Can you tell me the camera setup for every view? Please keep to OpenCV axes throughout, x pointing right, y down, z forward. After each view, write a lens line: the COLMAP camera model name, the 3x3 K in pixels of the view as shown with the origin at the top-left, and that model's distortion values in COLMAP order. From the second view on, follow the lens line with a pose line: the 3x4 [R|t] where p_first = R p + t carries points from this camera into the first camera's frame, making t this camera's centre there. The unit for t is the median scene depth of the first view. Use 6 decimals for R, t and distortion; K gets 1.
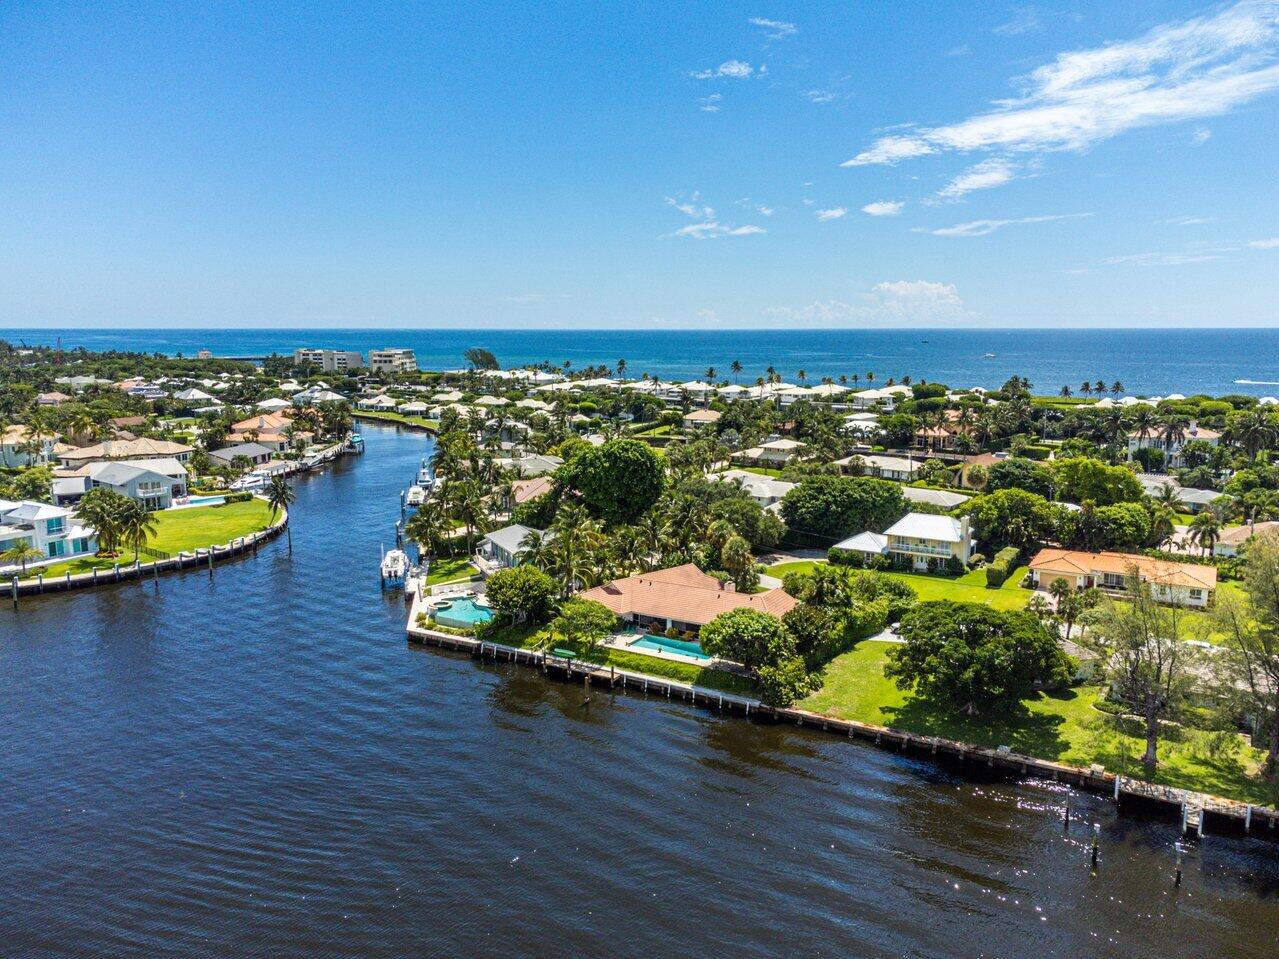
lens RADIAL K [[947.3, 0, 639.5], [0, 947.3, 479.5], [0, 0, 1]] dist [0.013758, 0.004329]
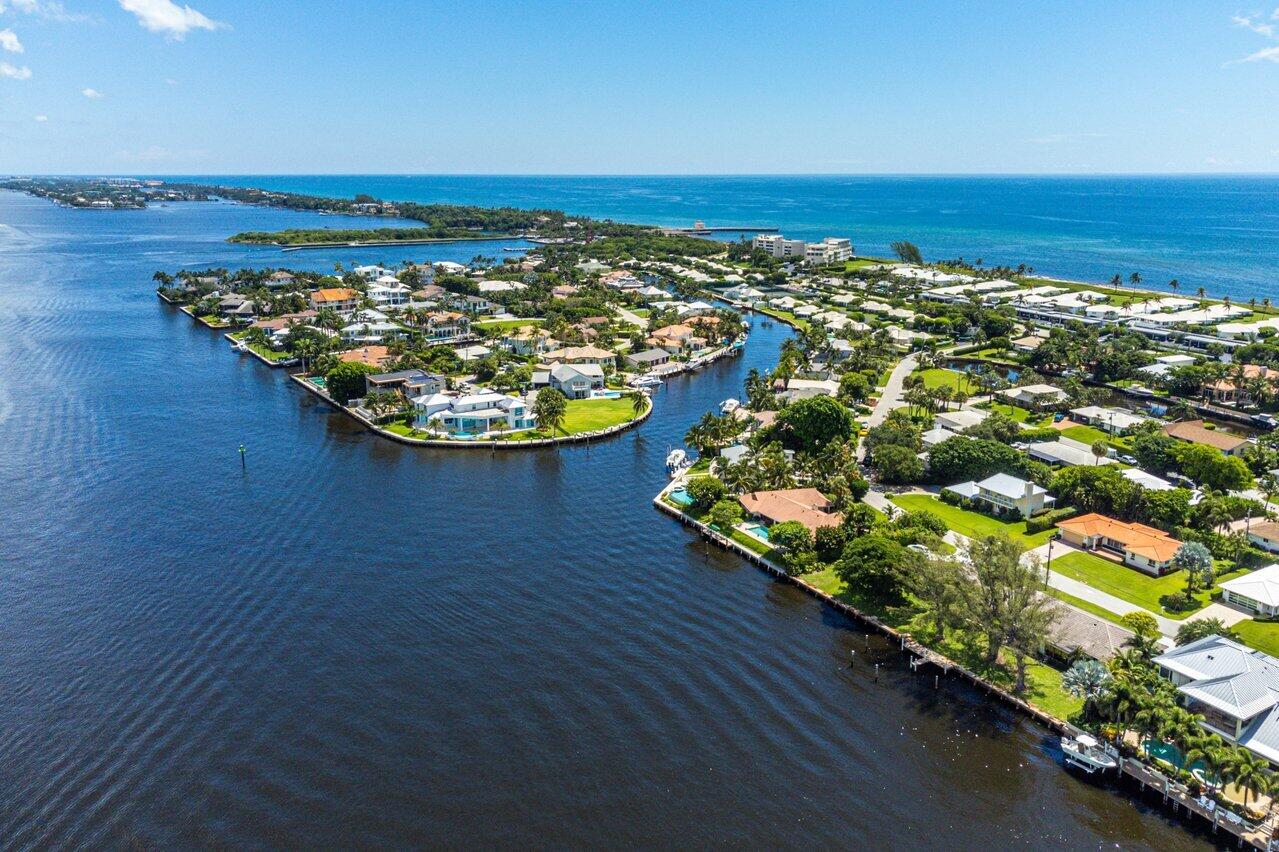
lens RADIAL K [[926.7, 0, 639.5], [0, 926.7, 426.0], [0, 0, 1]] dist [0.001385, 0.000118]
pose [[0.869822, 0.120827, -0.478341, 0.457085], [-0.070119, 0.989981, 0.122559, -0.161869], [0.488357, -0.073064, 0.869580, -0.453767]]
